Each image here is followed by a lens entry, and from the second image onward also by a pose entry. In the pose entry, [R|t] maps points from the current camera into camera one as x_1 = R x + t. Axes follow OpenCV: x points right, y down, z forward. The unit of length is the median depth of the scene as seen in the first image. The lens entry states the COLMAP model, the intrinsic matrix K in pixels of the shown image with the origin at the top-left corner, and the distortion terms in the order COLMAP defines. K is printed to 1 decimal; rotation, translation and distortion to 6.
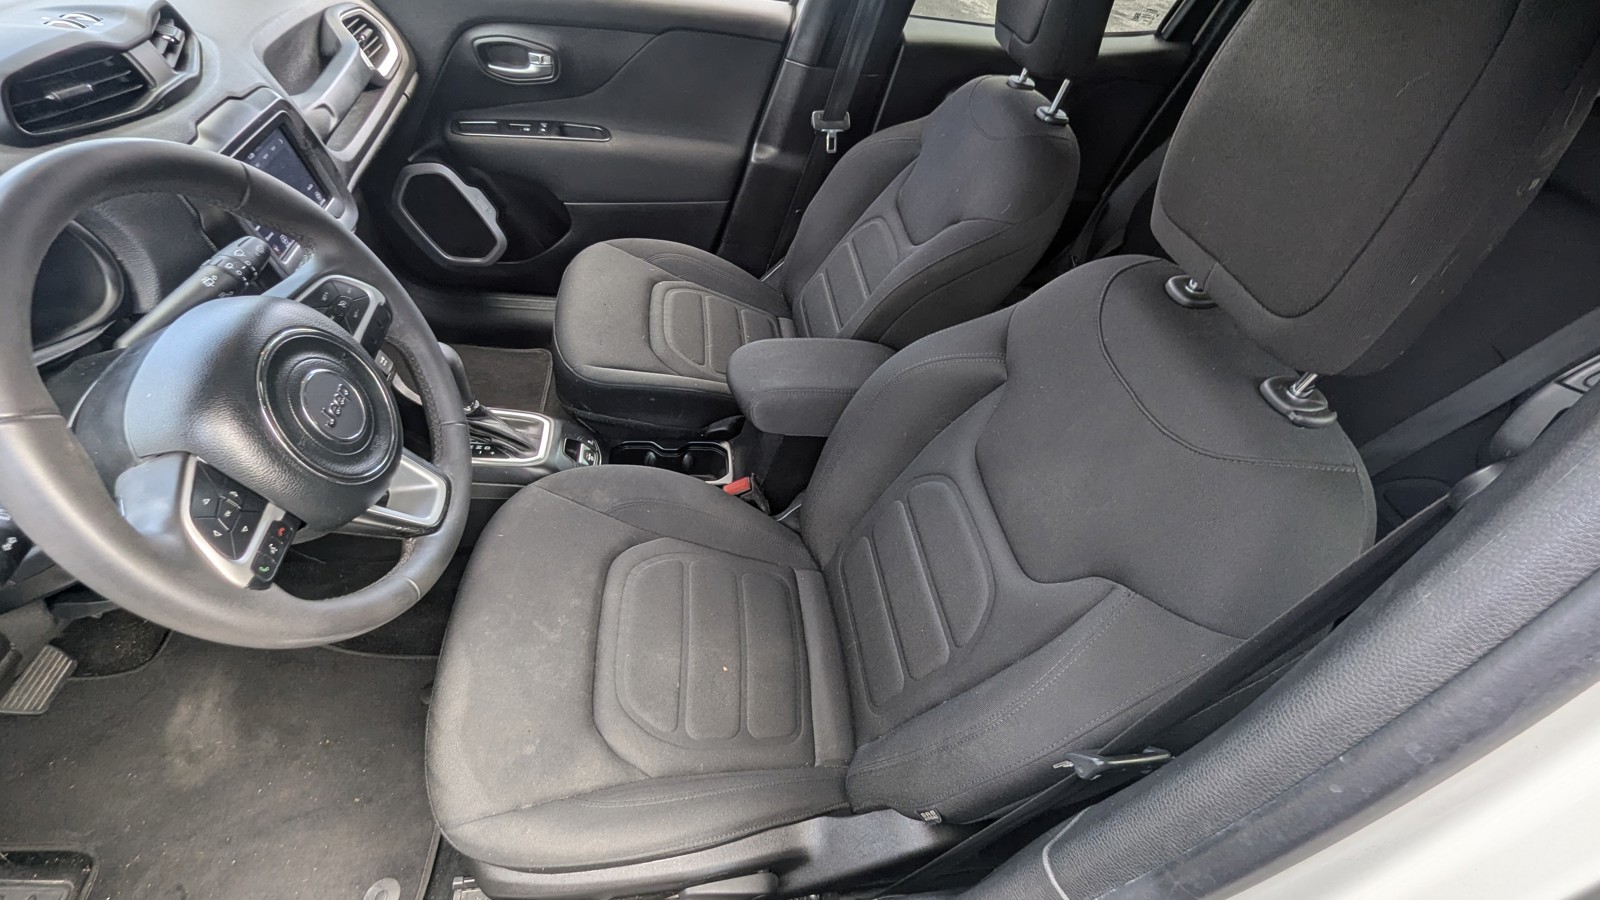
lens RADIAL K [[663.9, 0, 812.3], [0, 663.9, 446.5], [0, 0, 1]] dist [-0.003269, -0.000806]
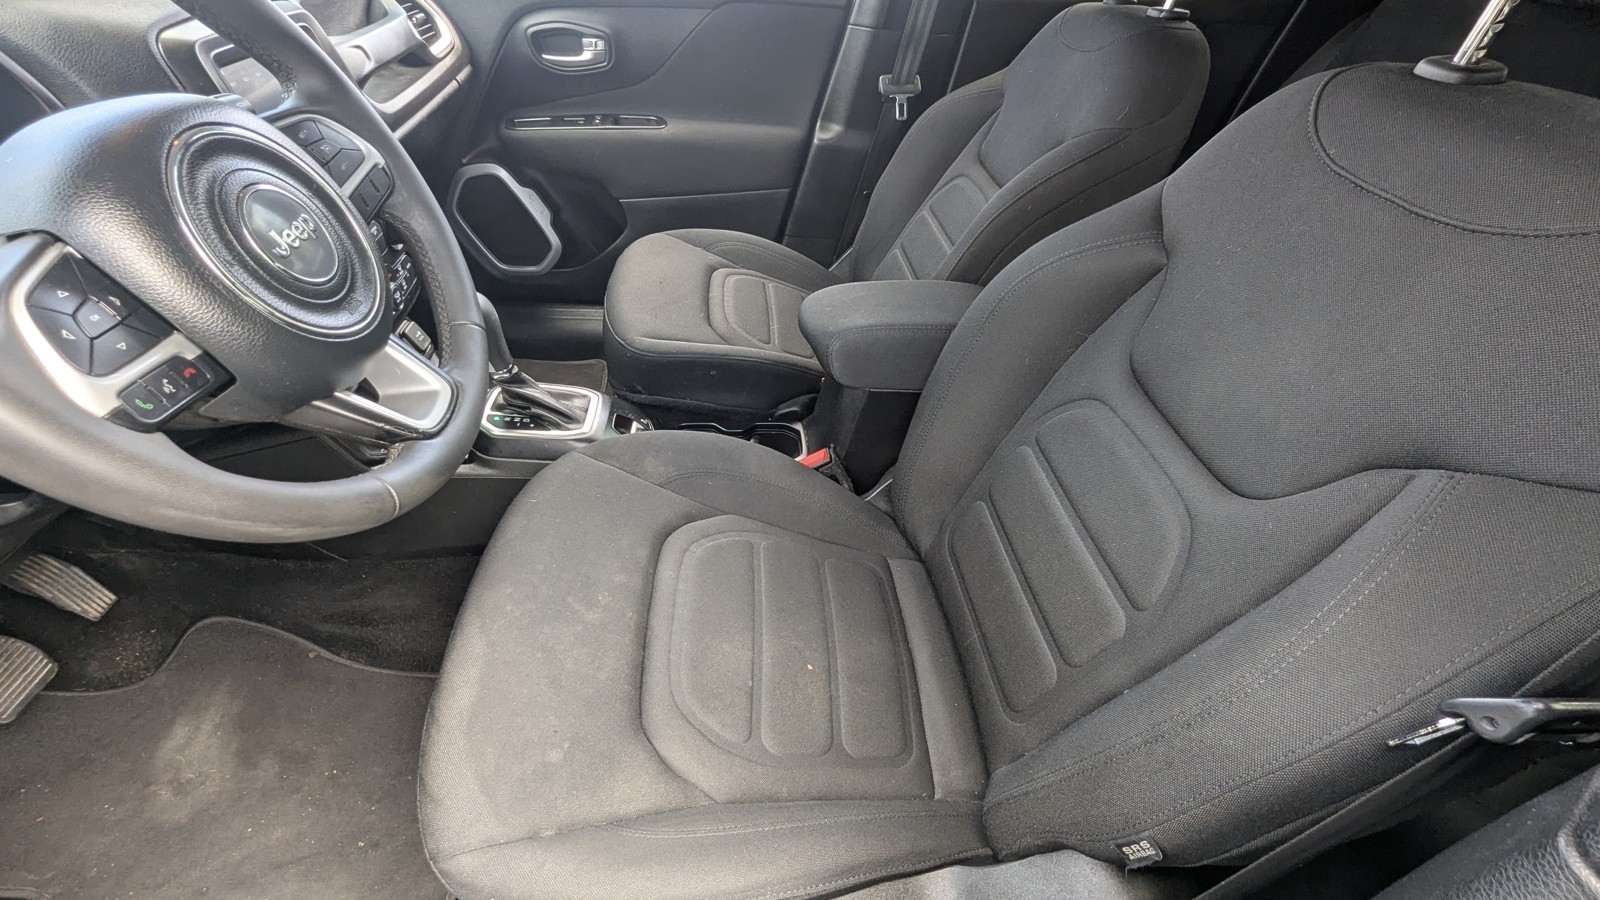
lens RADIAL K [[663.9, 0, 812.3], [0, 663.9, 446.5], [0, 0, 1]] dist [-0.003269, -0.000806]
pose [[0.995360, -0.039469, -0.087756, -0.046804], [0.029731, 0.993528, -0.109630, 0.152380], [0.091515, 0.106512, 0.990091, 0.192499]]
